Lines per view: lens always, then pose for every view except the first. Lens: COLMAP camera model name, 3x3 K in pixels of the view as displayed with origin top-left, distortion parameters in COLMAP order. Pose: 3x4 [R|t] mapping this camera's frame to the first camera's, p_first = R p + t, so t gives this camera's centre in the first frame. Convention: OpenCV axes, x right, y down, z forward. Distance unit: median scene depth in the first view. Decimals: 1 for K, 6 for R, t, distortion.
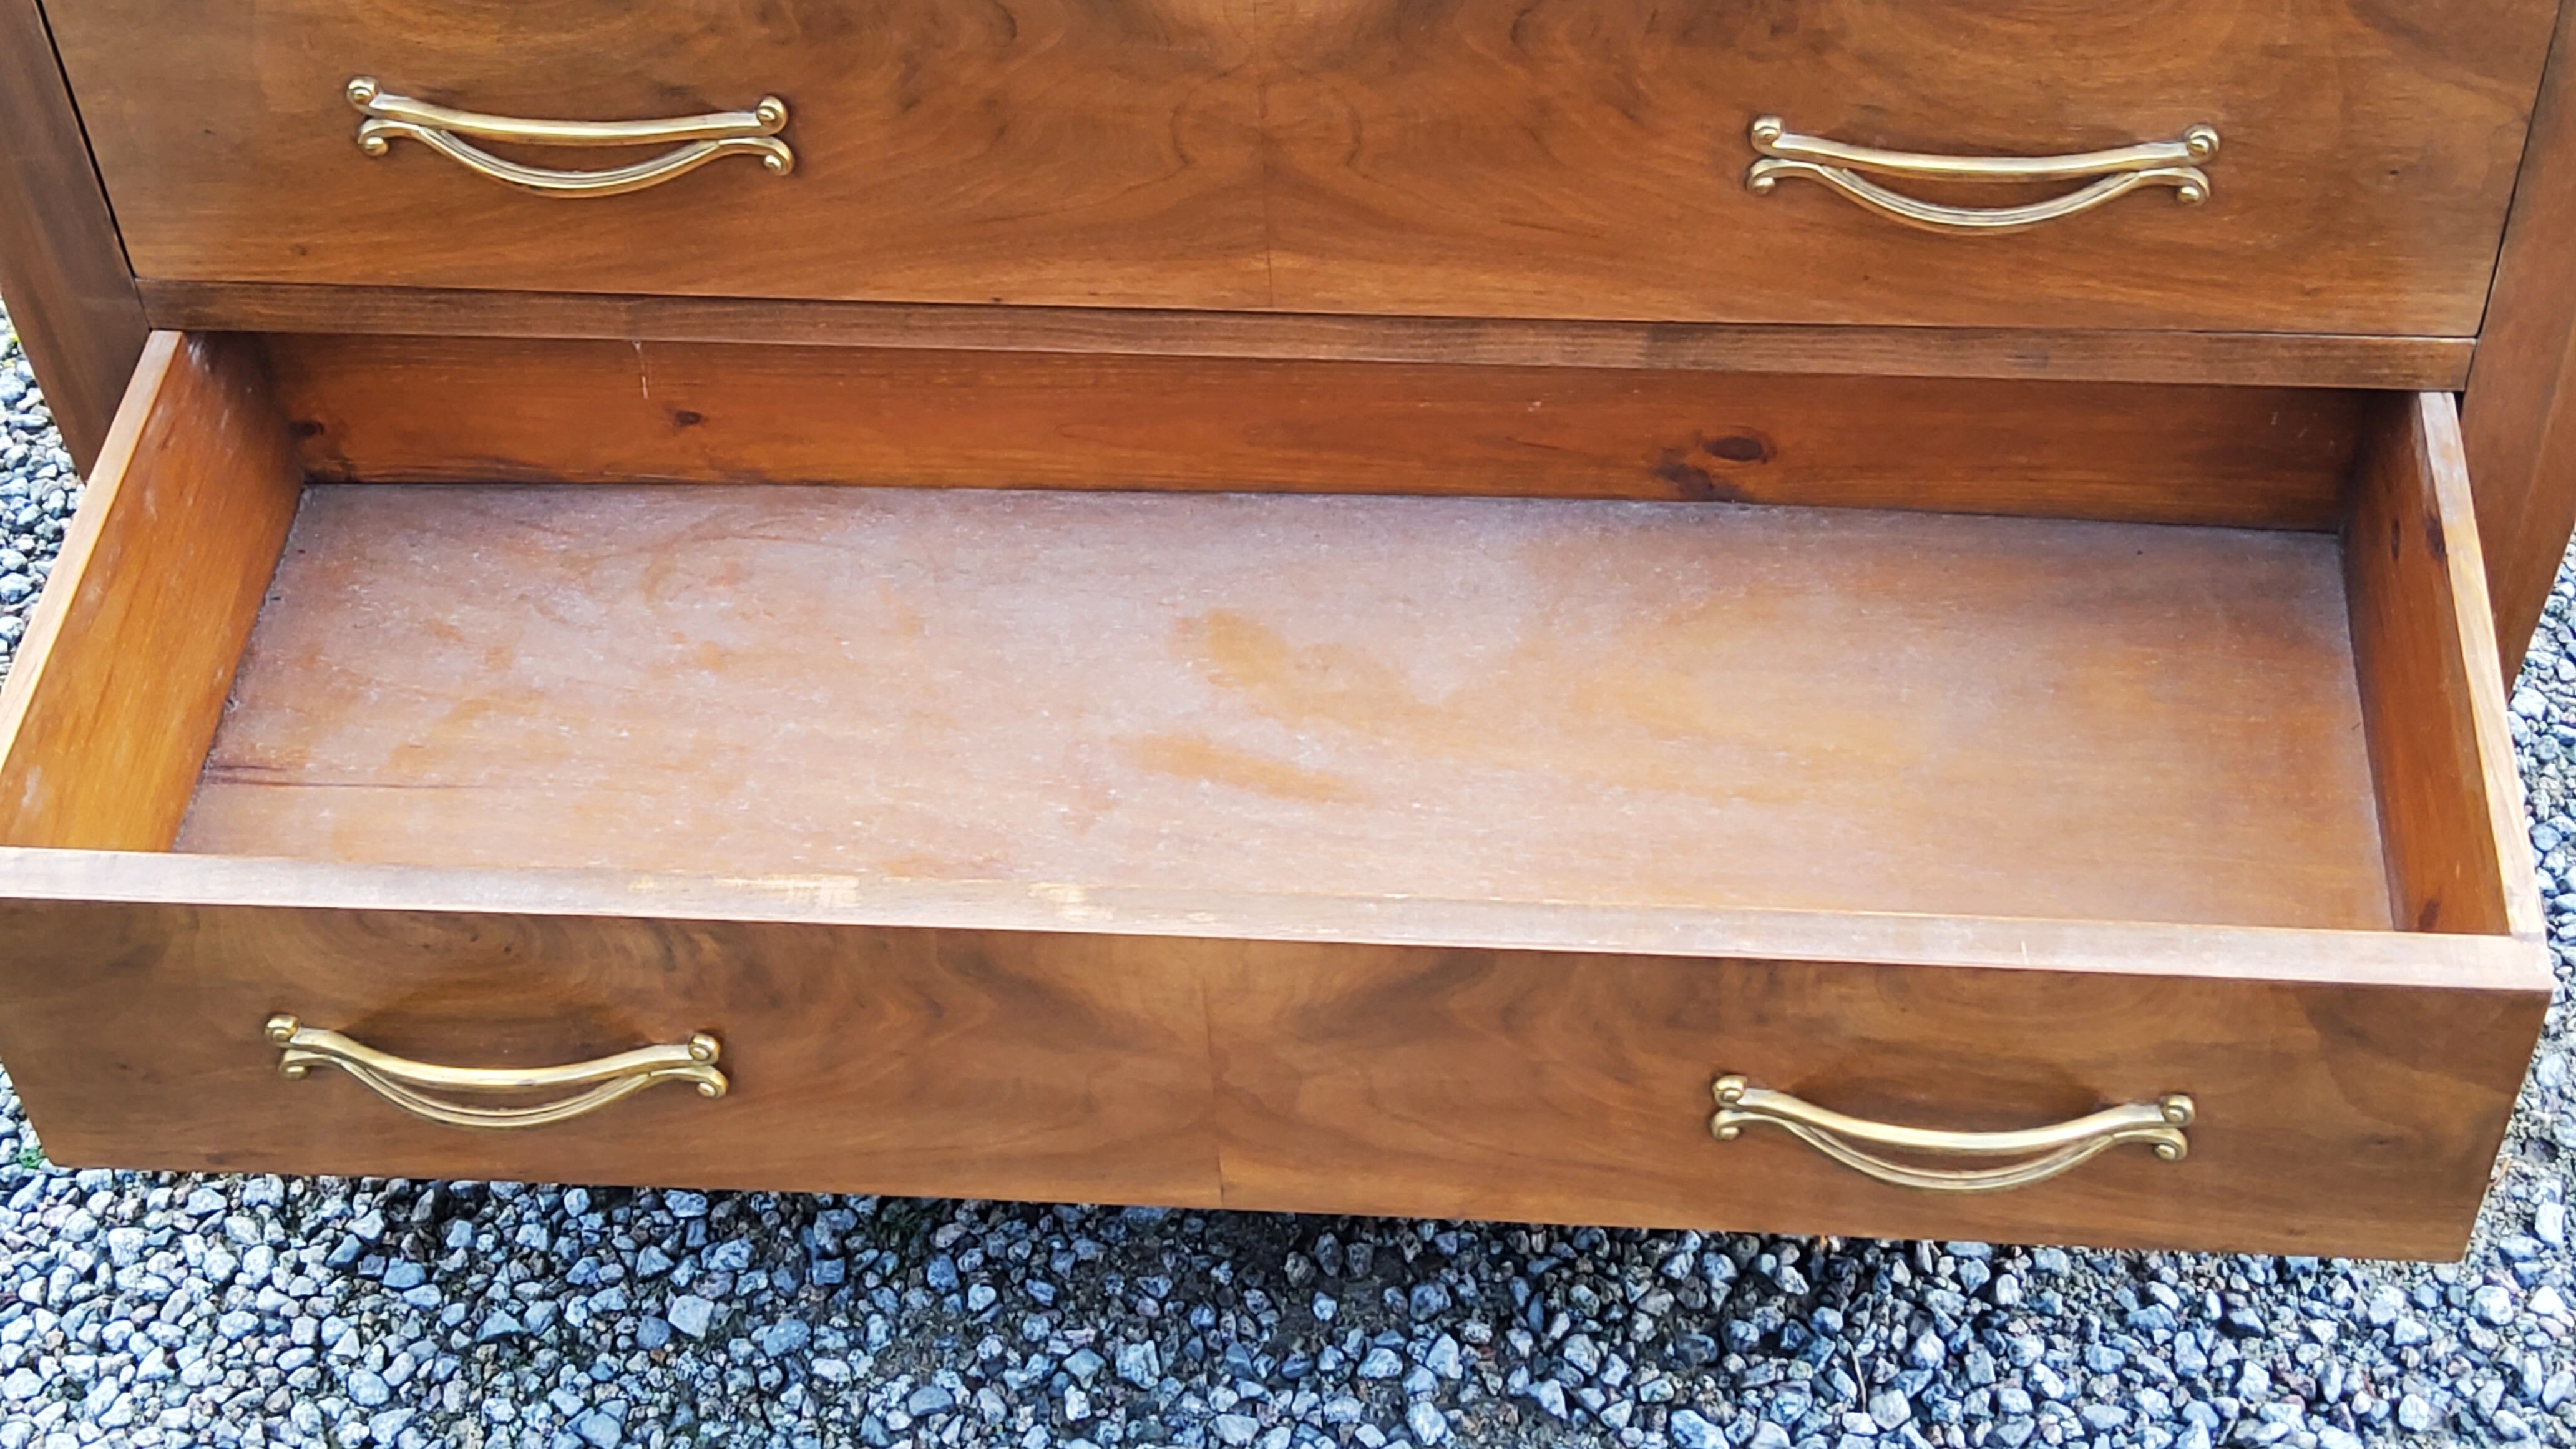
lens RADIAL K [[3864.2, 0, 1291.5], [0, 3864.2, 664.7], [0, 0, 1]] dist [0.117339, 0.000000]
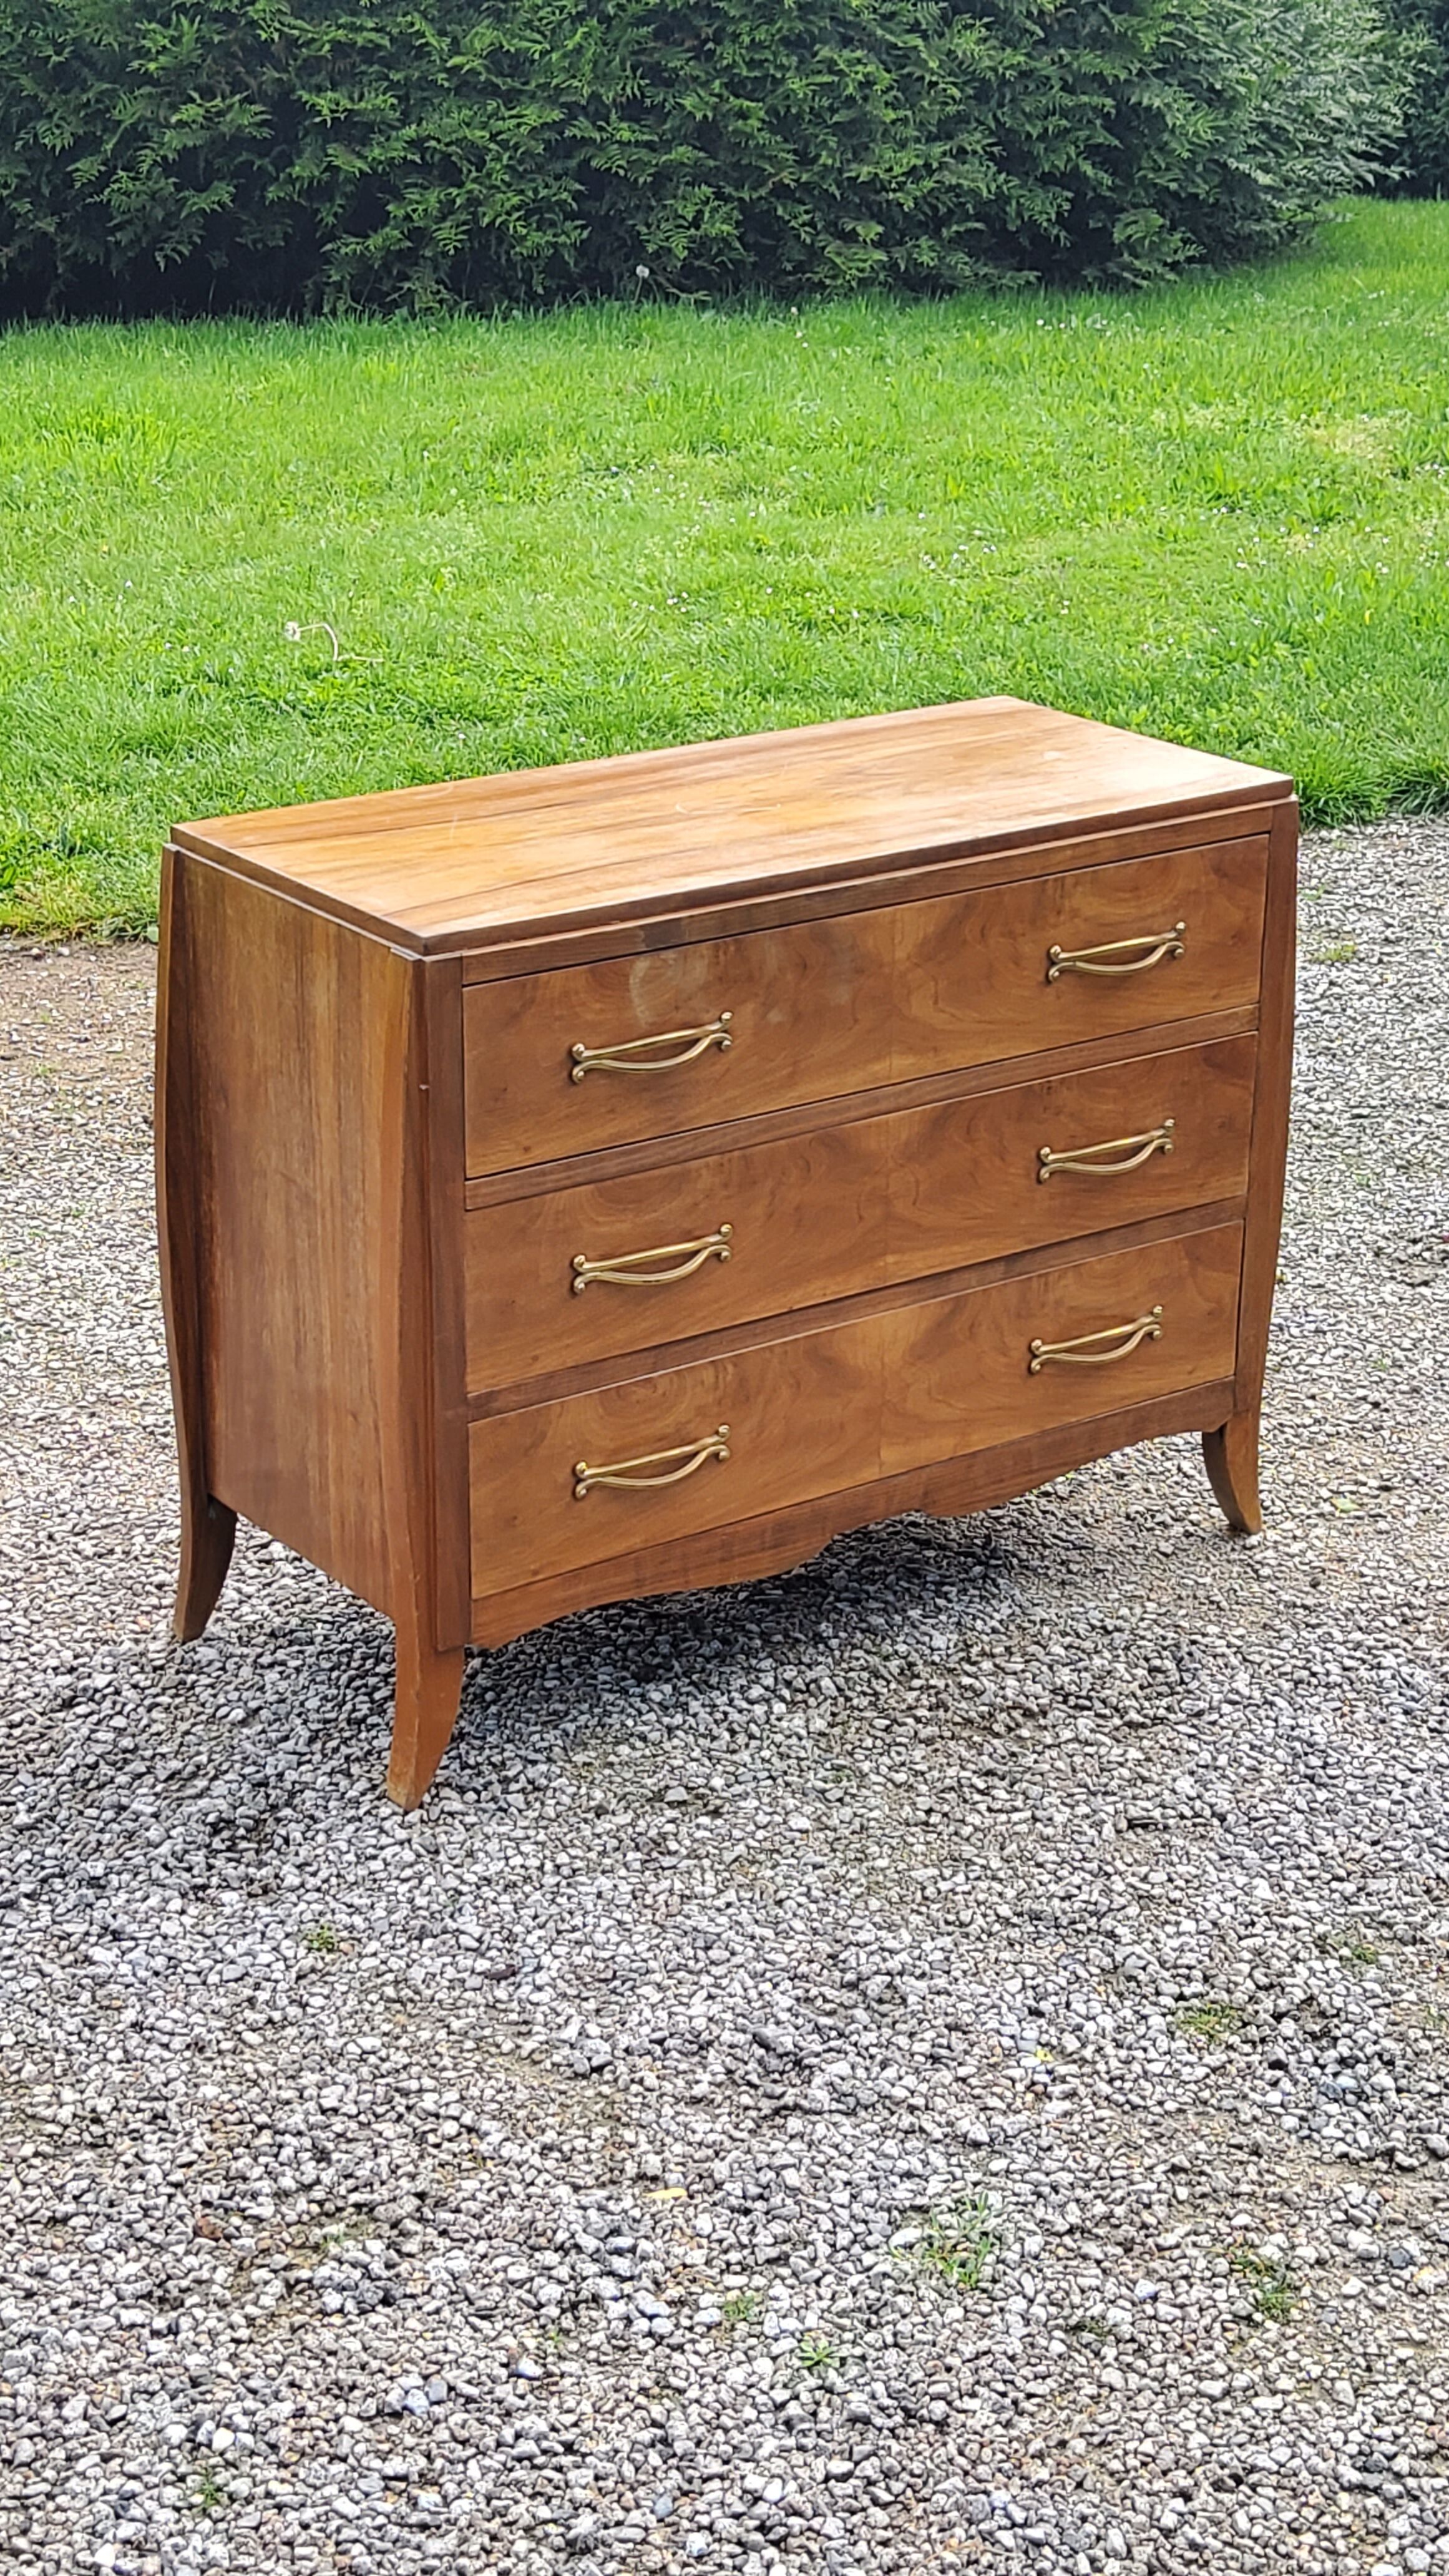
lens RADIAL K [[3864.2, 0, 749.6], [0, 3864.2, 1286.9], [0, 0, 1]] dist [0.117339, 0.000000]
pose [[0.756253, -0.188545, 0.626524, -1.586343], [0.439349, 0.855910, -0.272746, 0.530614], [-0.484824, 0.481528, 0.730121, -0.708163]]
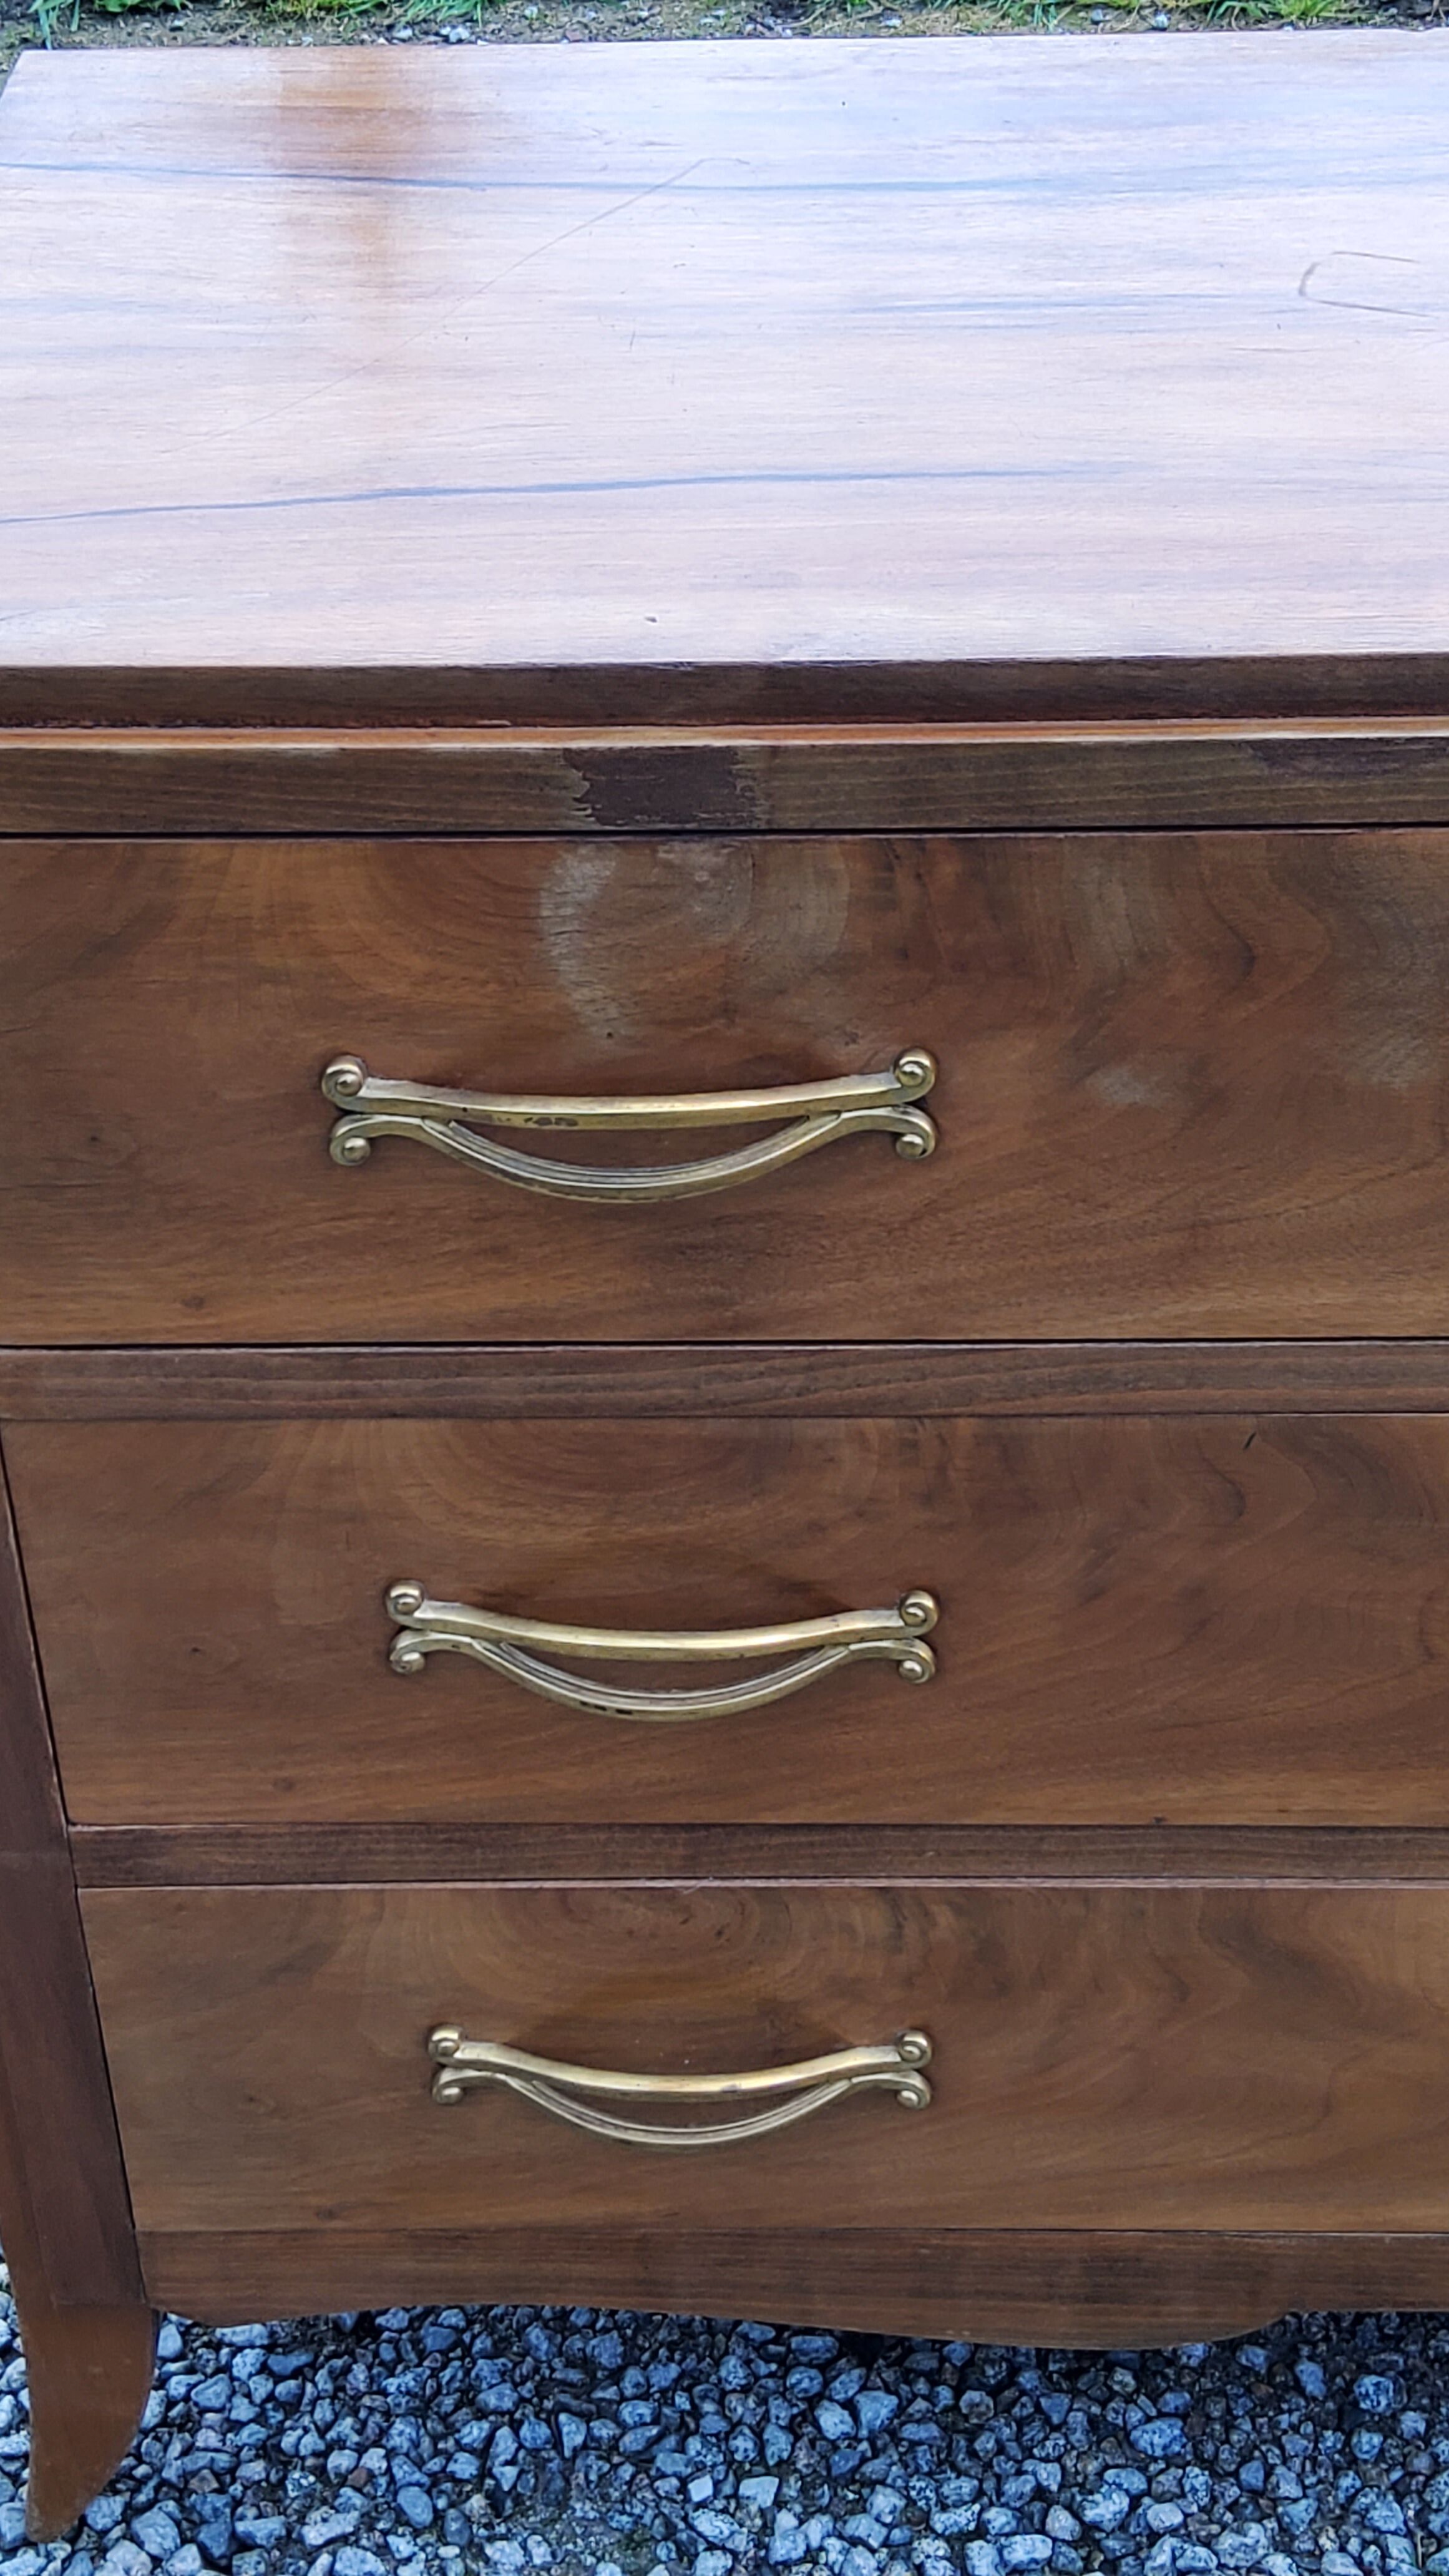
lens RADIAL K [[3864.2, 0, 766.1], [0, 3864.2, 1267.3], [0, 0, 1]] dist [0.117339, 0.000000]
pose [[0.997418, -0.021653, 0.068467, -0.215382], [0.031666, 0.988371, -0.148726, -0.092647], [-0.064450, 0.150510, 0.986505, 0.196349]]
